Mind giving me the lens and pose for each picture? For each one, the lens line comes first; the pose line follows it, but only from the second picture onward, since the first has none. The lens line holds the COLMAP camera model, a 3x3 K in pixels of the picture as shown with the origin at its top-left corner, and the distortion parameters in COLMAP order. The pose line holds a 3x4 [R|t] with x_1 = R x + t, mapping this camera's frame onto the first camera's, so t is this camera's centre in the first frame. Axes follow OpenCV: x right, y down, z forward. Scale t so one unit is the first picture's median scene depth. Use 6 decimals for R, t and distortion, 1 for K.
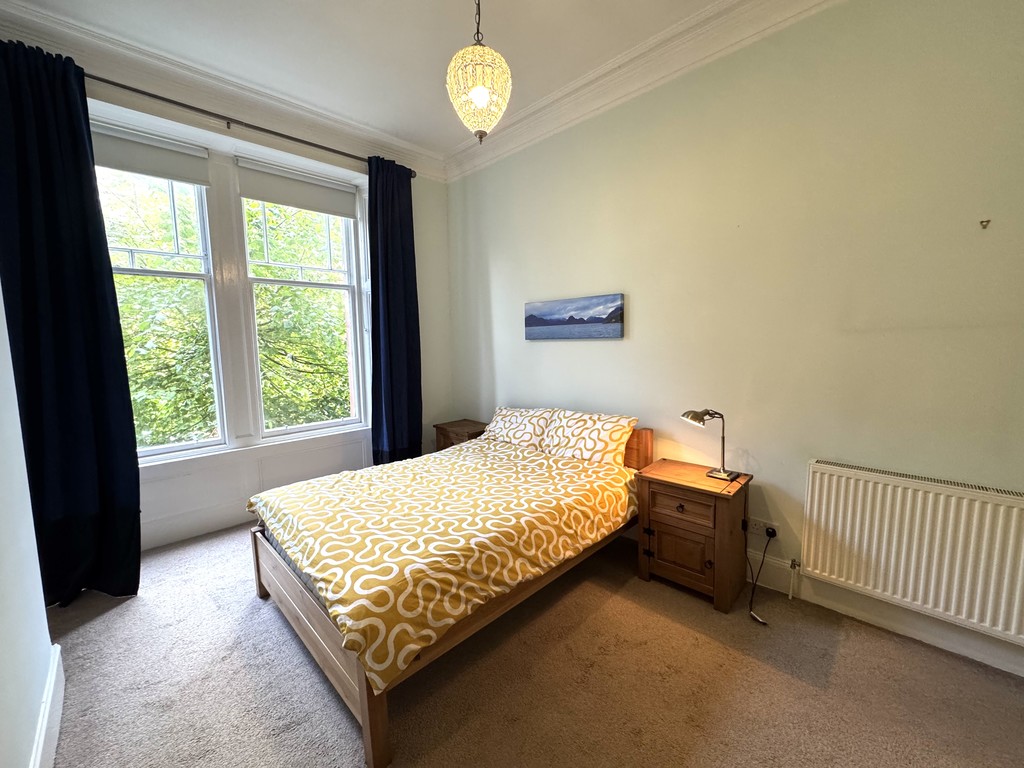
lens RADIAL K [[410.4, 0, 512.0], [0, 410.4, 384.0], [0, 0, 1]] dist [-0.001226, -0.000073]
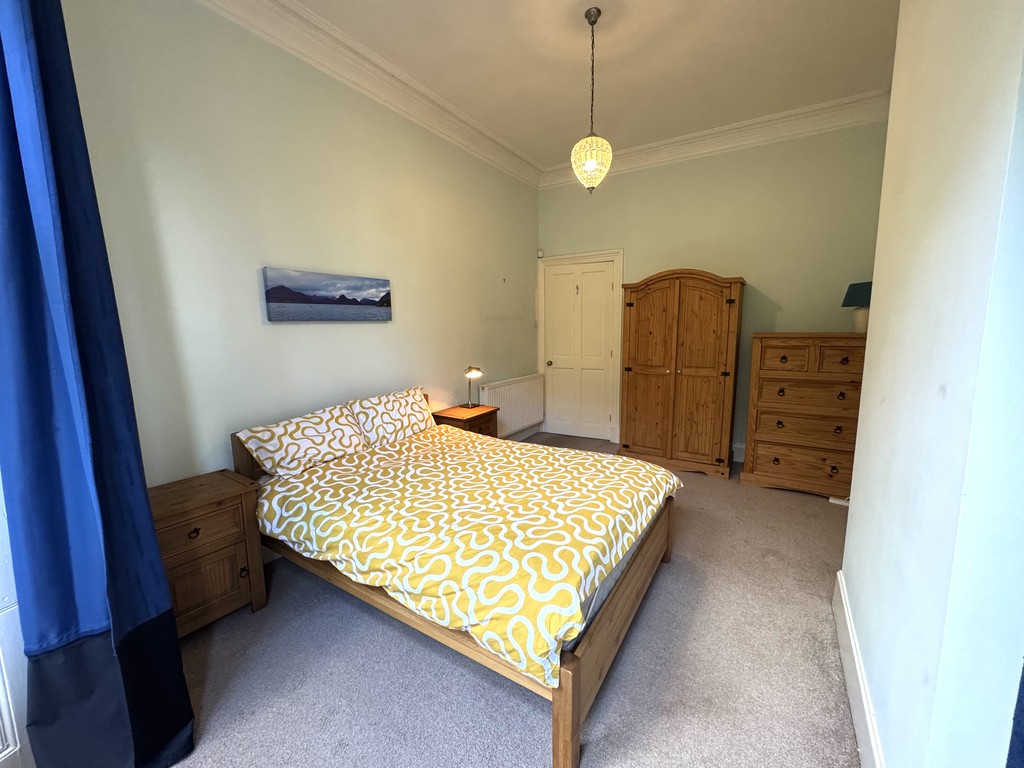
lens RADIAL K [[410.4, 0, 512.0], [0, 410.4, 384.0], [0, 0, 1]] dist [-0.001226, -0.000073]
pose [[-0.219081, -0.122530, 0.967982, -0.852933], [0.118838, 0.981346, 0.151118, -0.070716], [-0.968443, 0.148140, -0.200433, 0.890865]]
